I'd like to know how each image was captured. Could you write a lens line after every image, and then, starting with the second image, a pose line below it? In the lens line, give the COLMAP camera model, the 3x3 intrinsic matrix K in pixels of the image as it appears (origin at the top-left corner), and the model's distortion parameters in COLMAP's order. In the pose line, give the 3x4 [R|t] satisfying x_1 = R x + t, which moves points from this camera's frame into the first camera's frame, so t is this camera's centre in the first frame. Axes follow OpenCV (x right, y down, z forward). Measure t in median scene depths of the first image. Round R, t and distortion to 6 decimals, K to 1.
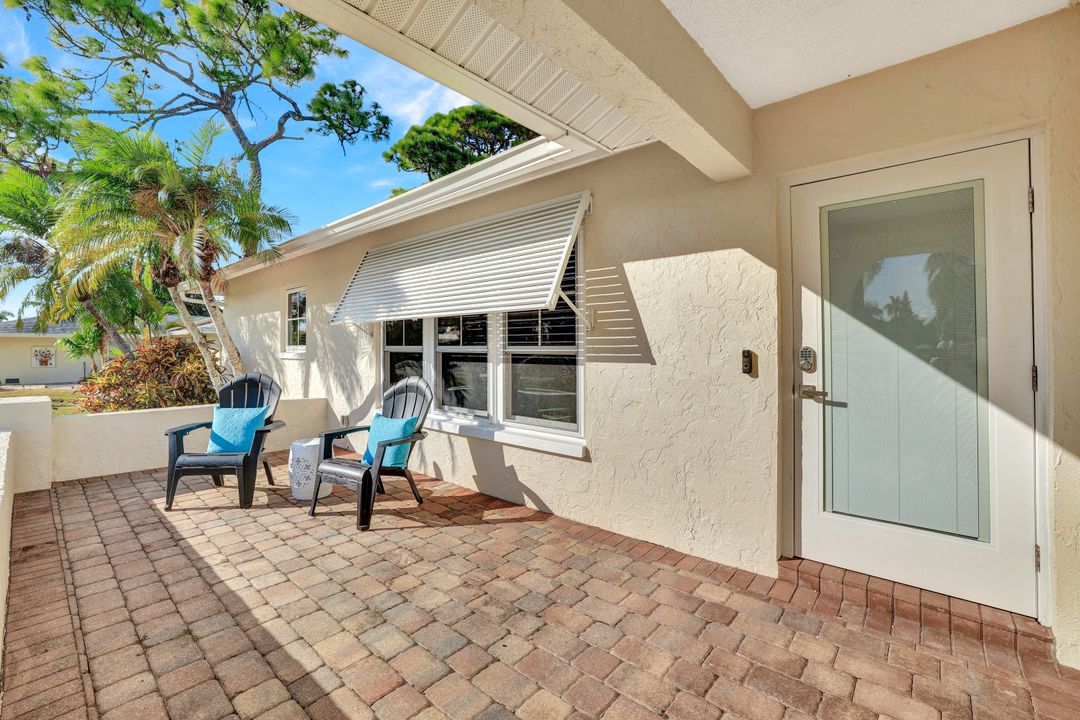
lens RADIAL K [[461.5, 0, 538.6], [0, 461.5, 352.2], [0, 0, 1]] dist [-0.042592, 0.016230]
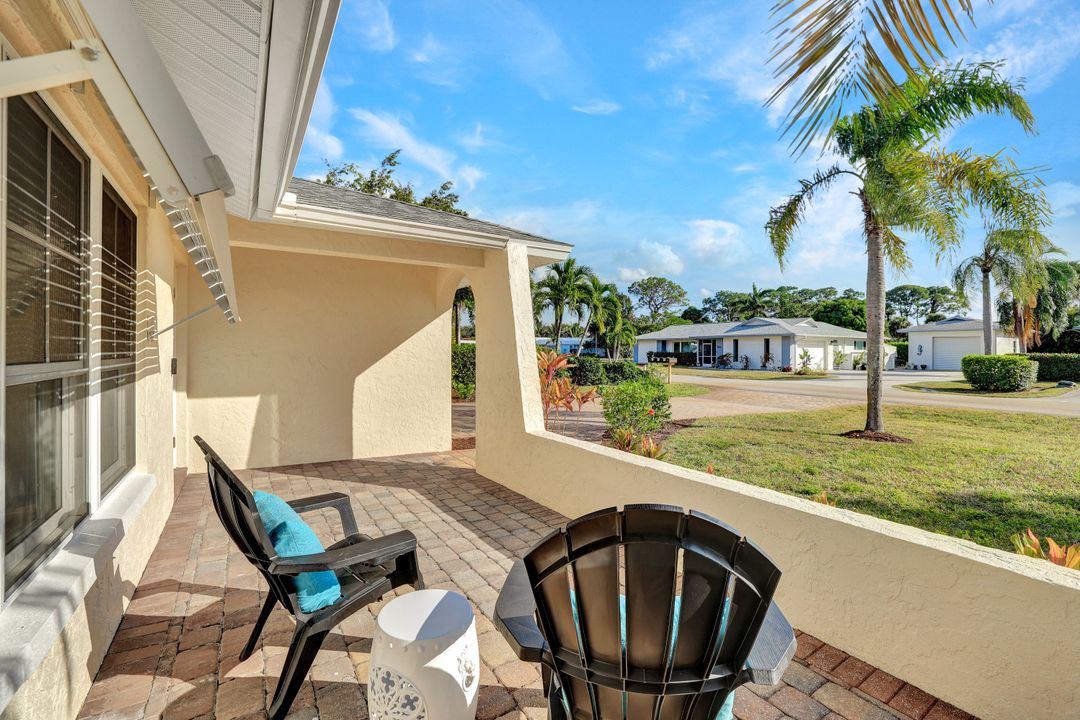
lens RADIAL K [[461.5, 0, 538.6], [0, 461.5, 352.2], [0, 0, 1]] dist [-0.042592, 0.016230]
pose [[-0.961262, -0.005059, 0.275589, -1.288153], [-0.000038, 0.999834, 0.018222, -0.067713], [-0.275635, 0.017506, -0.961103, 2.475818]]
